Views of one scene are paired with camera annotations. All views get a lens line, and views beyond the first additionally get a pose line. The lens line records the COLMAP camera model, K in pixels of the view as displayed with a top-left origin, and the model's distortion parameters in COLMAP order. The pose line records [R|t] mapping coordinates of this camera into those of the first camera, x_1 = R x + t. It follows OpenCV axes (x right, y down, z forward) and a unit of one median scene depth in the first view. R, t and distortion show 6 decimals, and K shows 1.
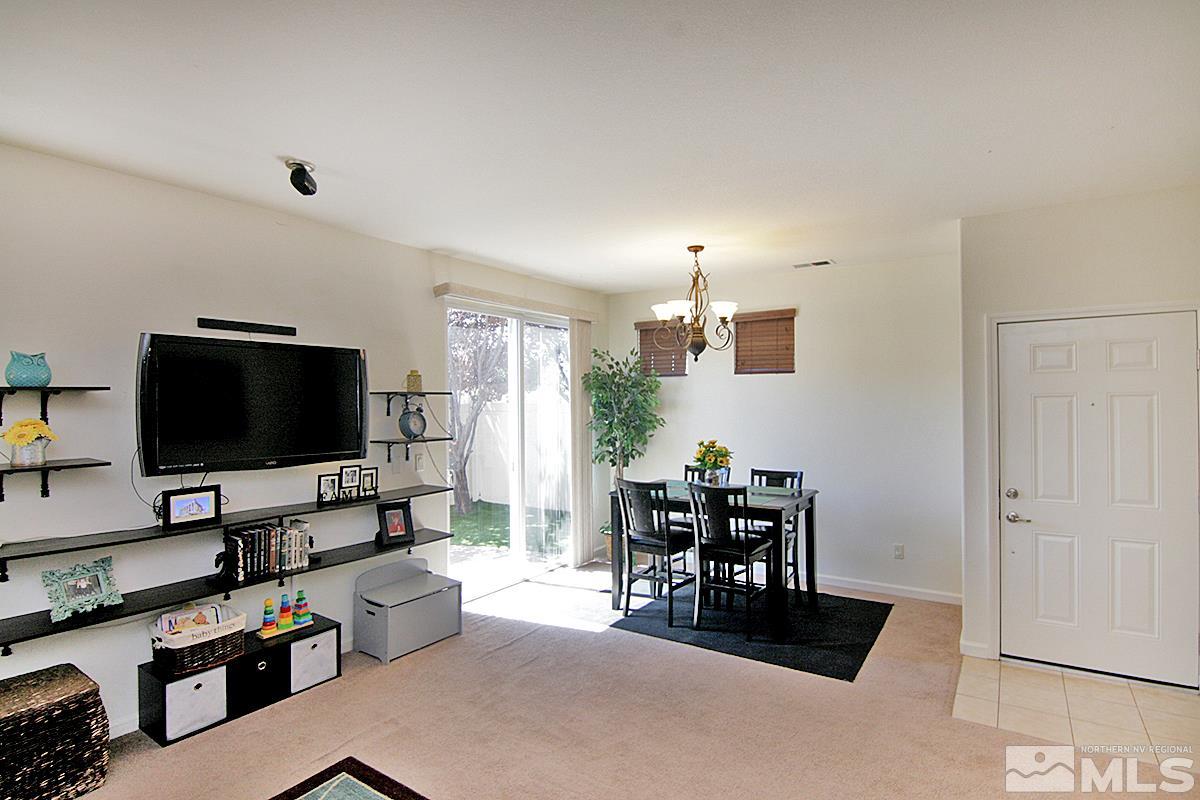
lens RADIAL K [[624.1, 0, 600.0], [0, 624.1, 400.0], [0, 0, 1]] dist [-0.002887, -0.001158]
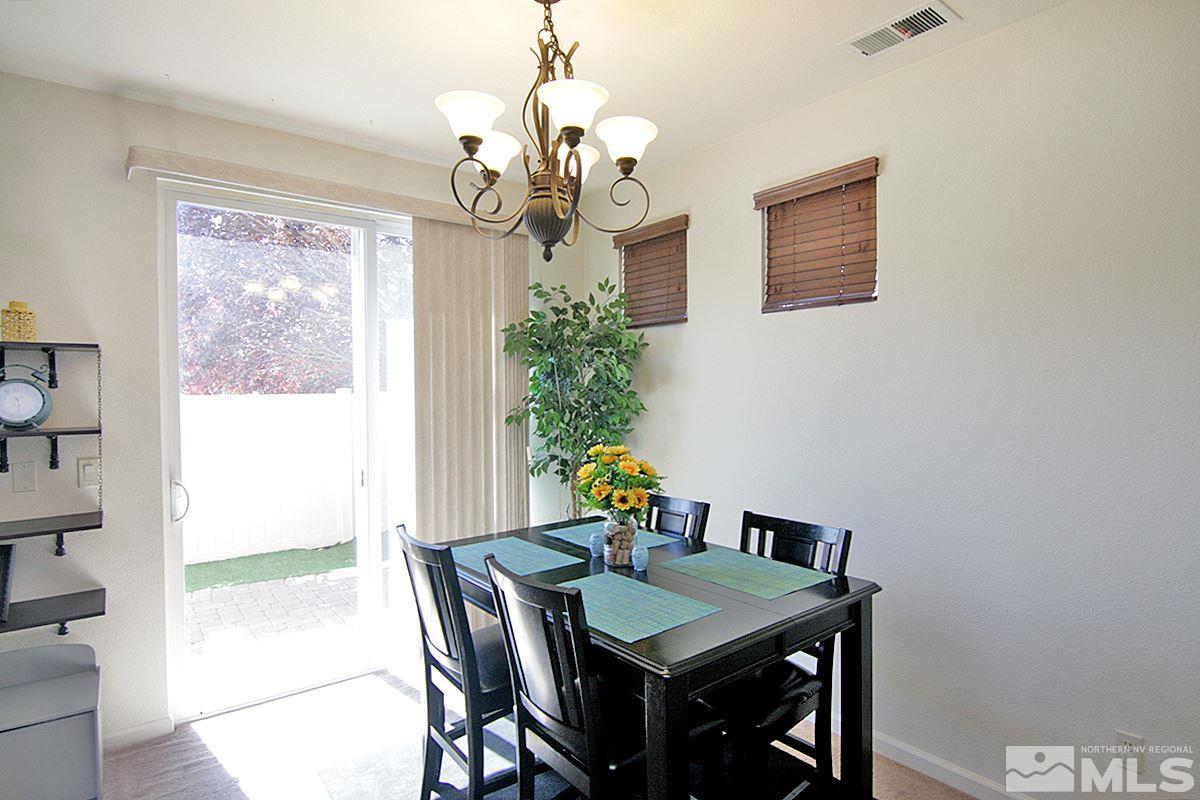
lens RADIAL K [[630.2, 0, 600.0], [0, 630.2, 400.0], [0, 0, 1]] dist [-0.013444, -0.002904]
pose [[0.949713, 0.007867, -0.313022, 0.365830], [-0.000497, 0.999721, 0.023618, 0.024723], [0.313120, -0.022275, 0.949452, 0.693402]]
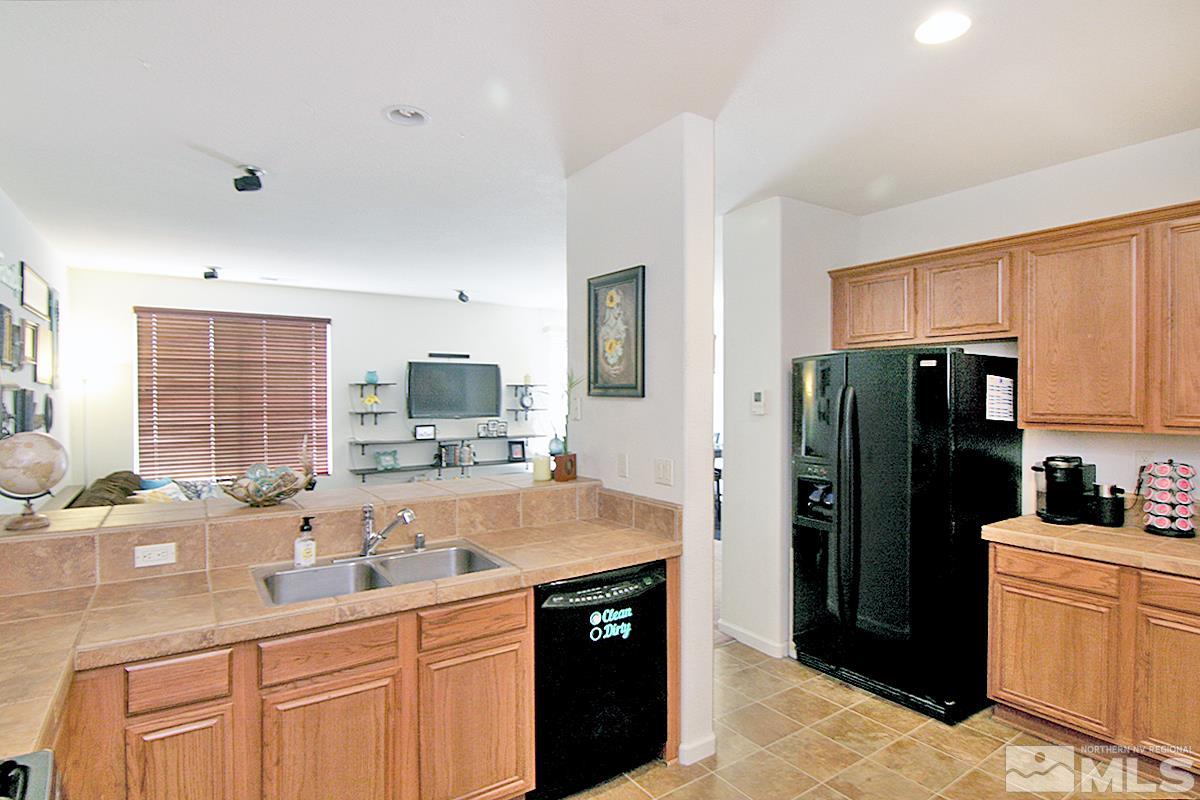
lens RADIAL K [[624.1, 0, 600.0], [0, 624.1, 400.0], [0, 0, 1]] dist [-0.002887, -0.001158]
pose [[0.932613, 0.009893, -0.360743, 0.662700], [-0.005133, 0.999887, 0.014149, 0.005761], [0.360843, -0.011344, 0.932558, -0.788587]]
